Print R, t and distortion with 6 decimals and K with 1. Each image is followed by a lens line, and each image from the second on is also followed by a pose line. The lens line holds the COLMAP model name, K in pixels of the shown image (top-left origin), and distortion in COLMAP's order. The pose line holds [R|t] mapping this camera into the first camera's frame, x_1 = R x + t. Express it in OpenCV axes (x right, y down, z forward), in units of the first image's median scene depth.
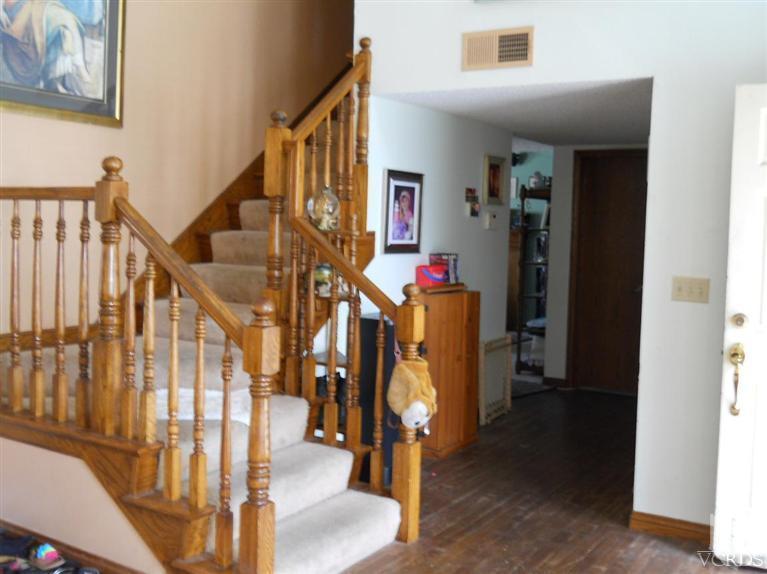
lens RADIAL K [[858.6, 0, 383.5], [0, 858.6, 287.0], [0, 0, 1]] dist [0.002187, -0.011268]
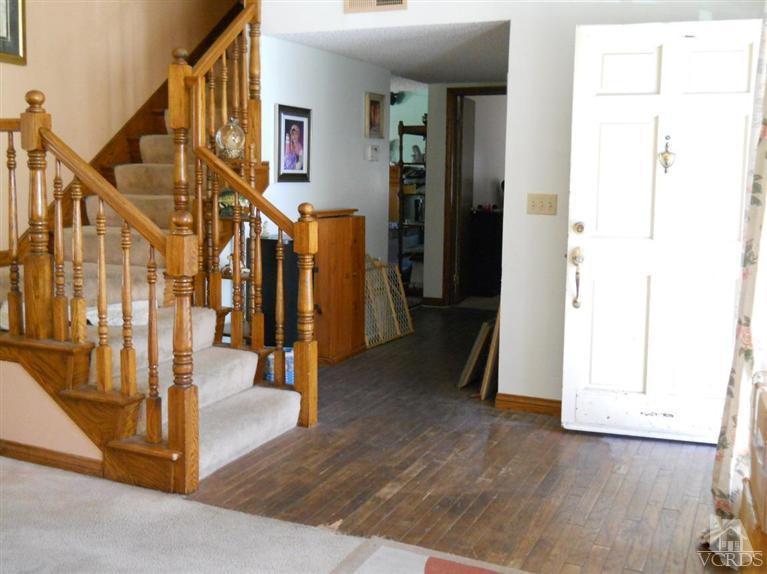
lens RADIAL K [[820.1, 0, 367.1], [0, 820.1, 289.8], [0, 0, 1]] dist [0.065032, -0.252471]
pose [[0.992950, -0.030886, 0.114436, -0.014151], [0.021703, 0.996507, 0.080639, 0.023116], [-0.116527, -0.077587, 0.990152, -0.100935]]
